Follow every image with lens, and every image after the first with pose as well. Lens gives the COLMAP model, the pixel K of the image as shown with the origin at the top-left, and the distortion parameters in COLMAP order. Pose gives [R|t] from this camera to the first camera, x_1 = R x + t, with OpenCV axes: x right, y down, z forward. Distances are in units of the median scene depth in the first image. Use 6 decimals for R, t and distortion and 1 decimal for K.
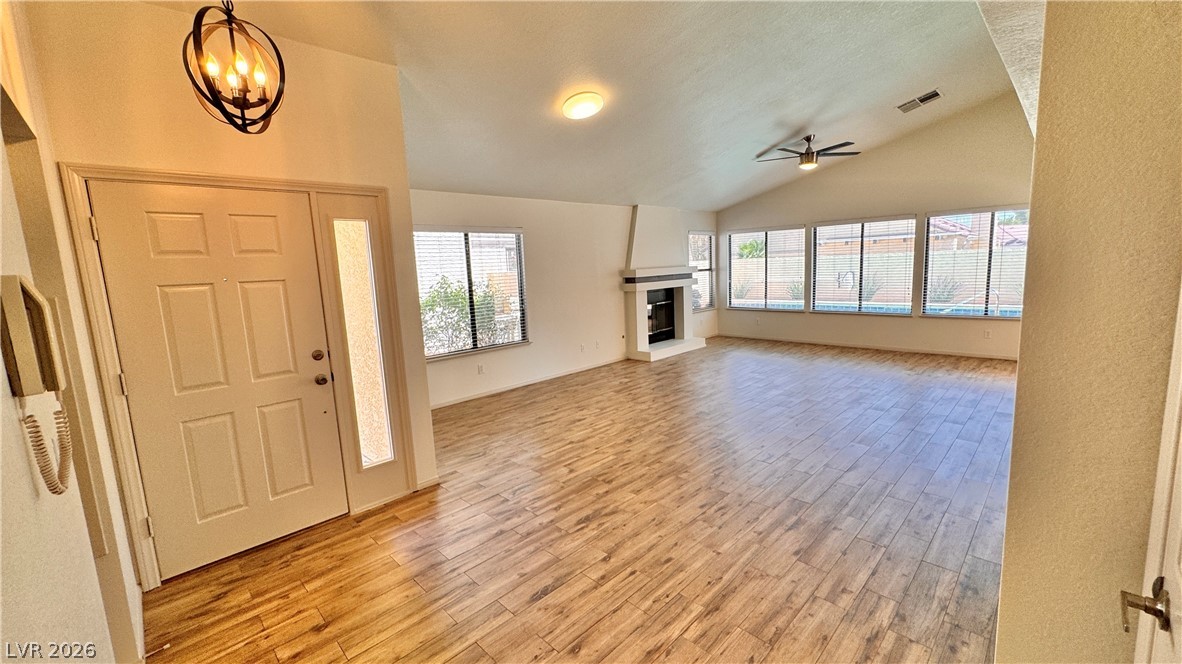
lens RADIAL K [[470.1, 0, 592.7], [0, 470.1, 330.4], [0, 0, 1]] dist [-0.001015, -0.000153]
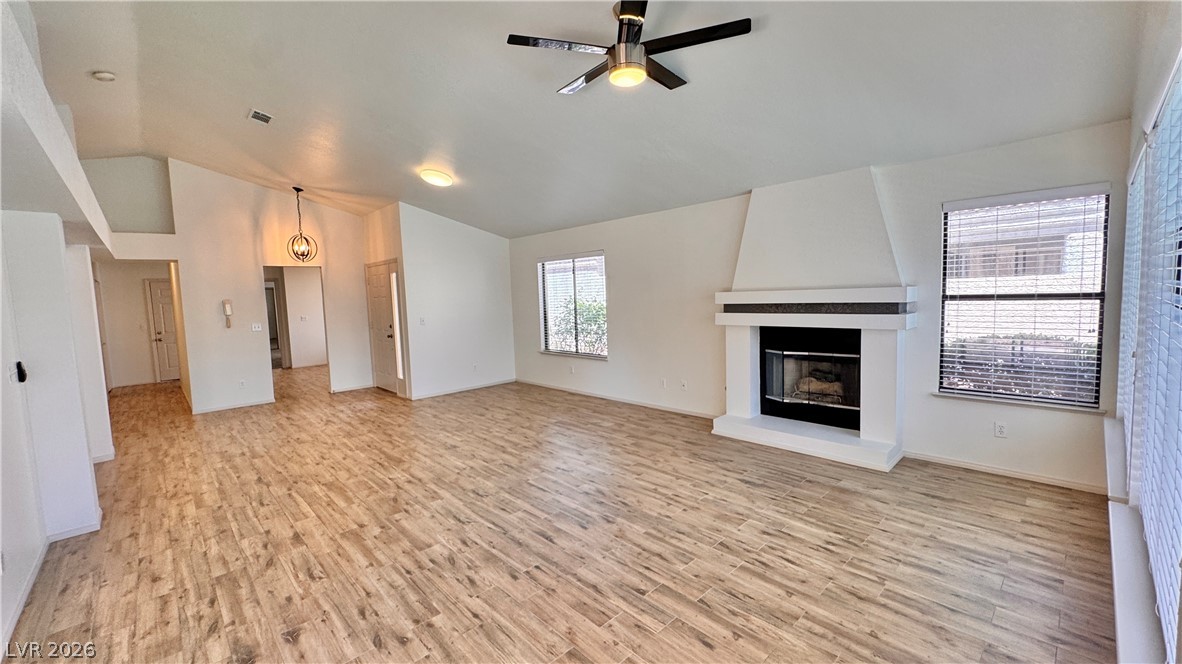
lens RADIAL K [[470.1, 0, 592.7], [0, 470.1, 330.4], [0, 0, 1]] dist [-0.001015, -0.000153]
pose [[-0.014188, 0.127390, -0.991751, 0.984311], [-0.100304, 0.986667, 0.128172, -0.185328], [0.994856, 0.101295, -0.001221, 1.061090]]
